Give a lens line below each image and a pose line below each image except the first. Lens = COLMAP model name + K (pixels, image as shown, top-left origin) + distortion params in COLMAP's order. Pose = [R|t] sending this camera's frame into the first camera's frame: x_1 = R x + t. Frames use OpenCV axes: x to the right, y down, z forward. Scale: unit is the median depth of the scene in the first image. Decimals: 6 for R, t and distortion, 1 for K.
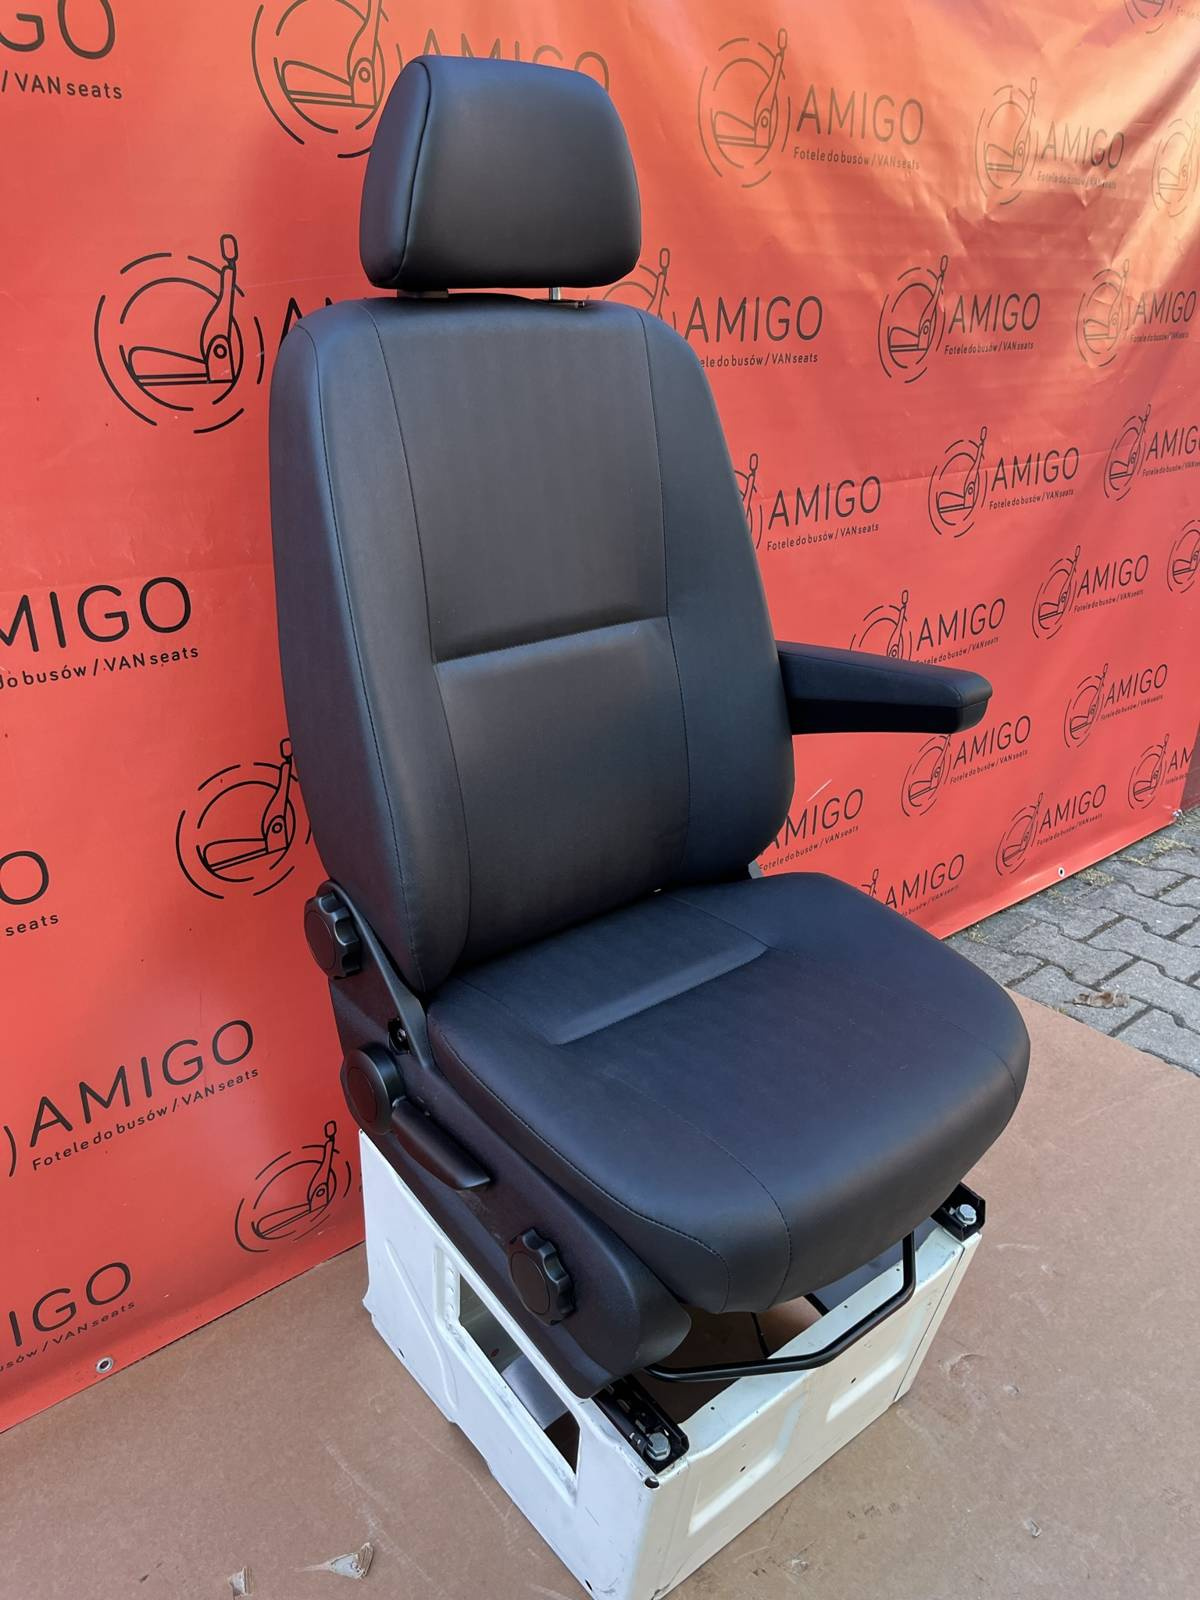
lens RADIAL K [[1217.4, 0, 600.0], [0, 1217.4, 800.0], [0, 0, 1]] dist [0.078557, -0.106568]
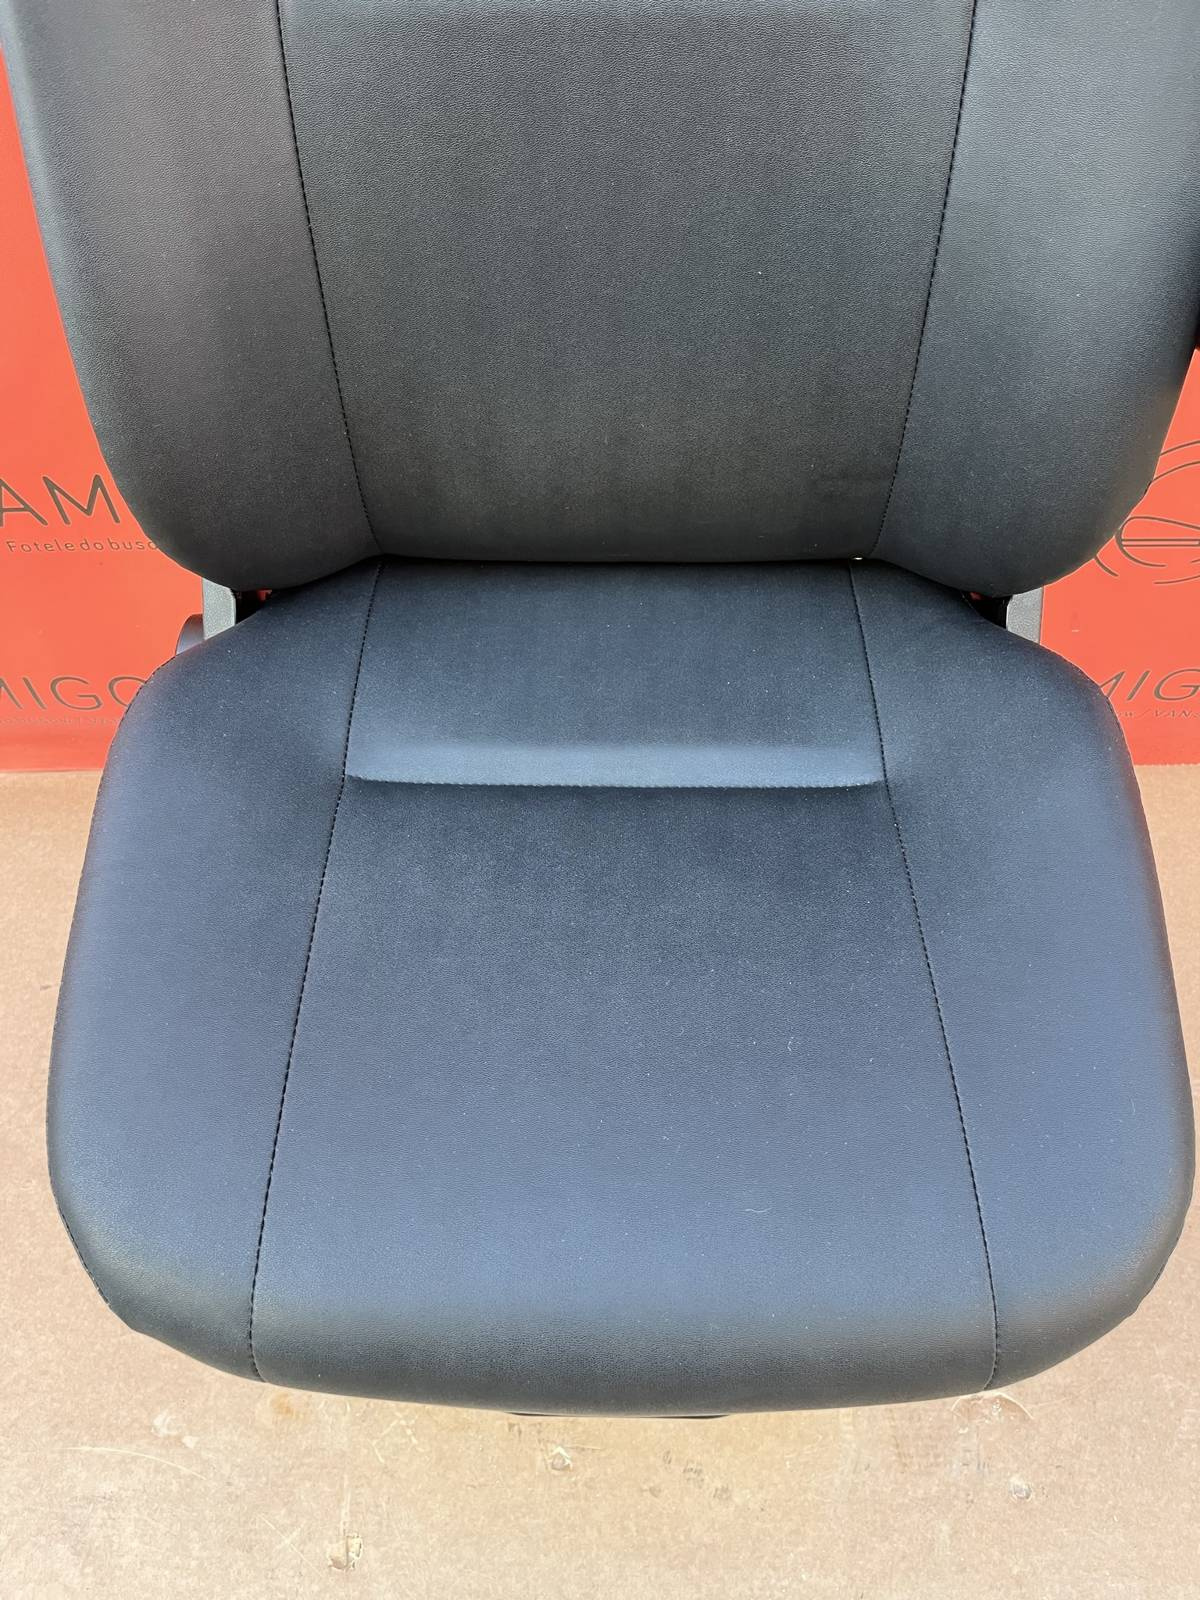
lens RADIAL K [[1217.2, 0, 593.7], [0, 1217.2, 800.5], [0, 0, 1]] dist [0.056891, -0.089310]
pose [[0.756229, 0.515737, -0.402657, 0.274946], [-0.238407, 0.790279, 0.564466, -0.139939], [0.609327, -0.330870, 0.720587, 0.602292]]
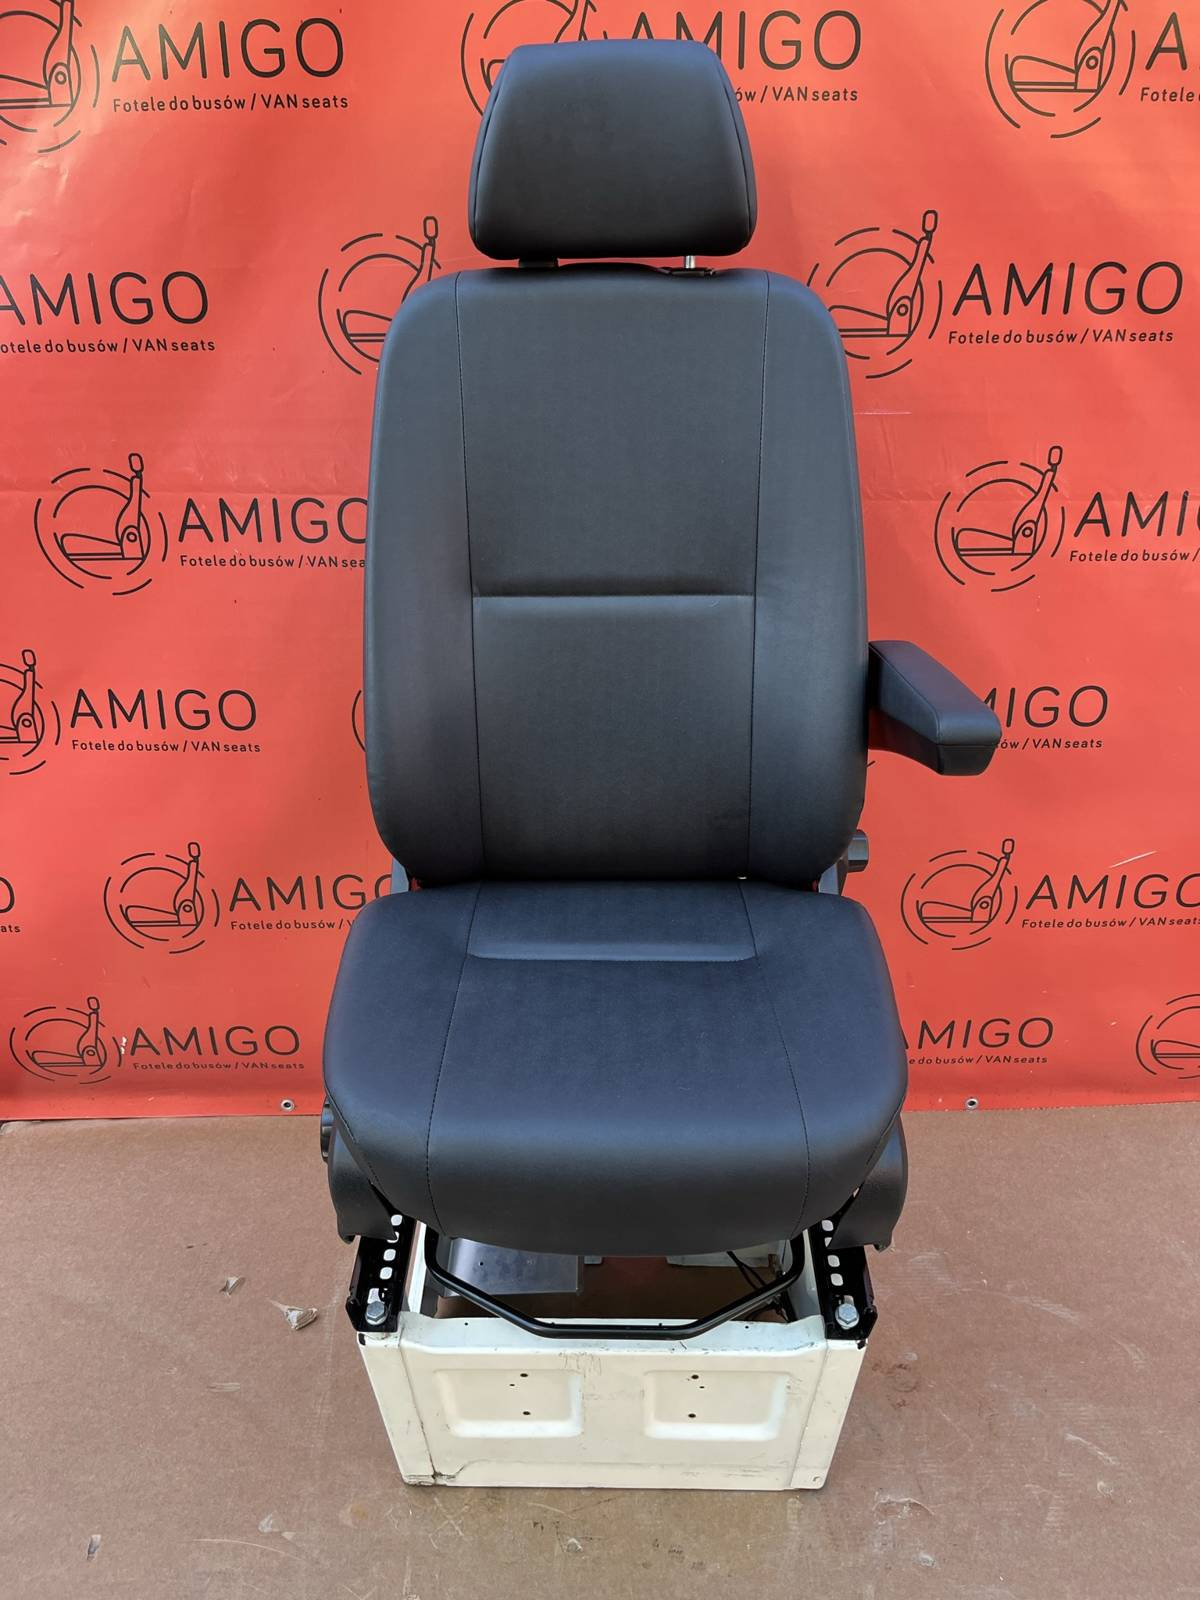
lens RADIAL K [[1217.4, 0, 600.0], [0, 1217.4, 800.0], [0, 0, 1]] dist [0.078557, -0.106568]
pose [[0.759383, 0.248906, -0.601151, 0.630897], [-0.241042, 0.965814, 0.095407, -0.061566], [0.604348, 0.072452, 0.793420, 0.180010]]
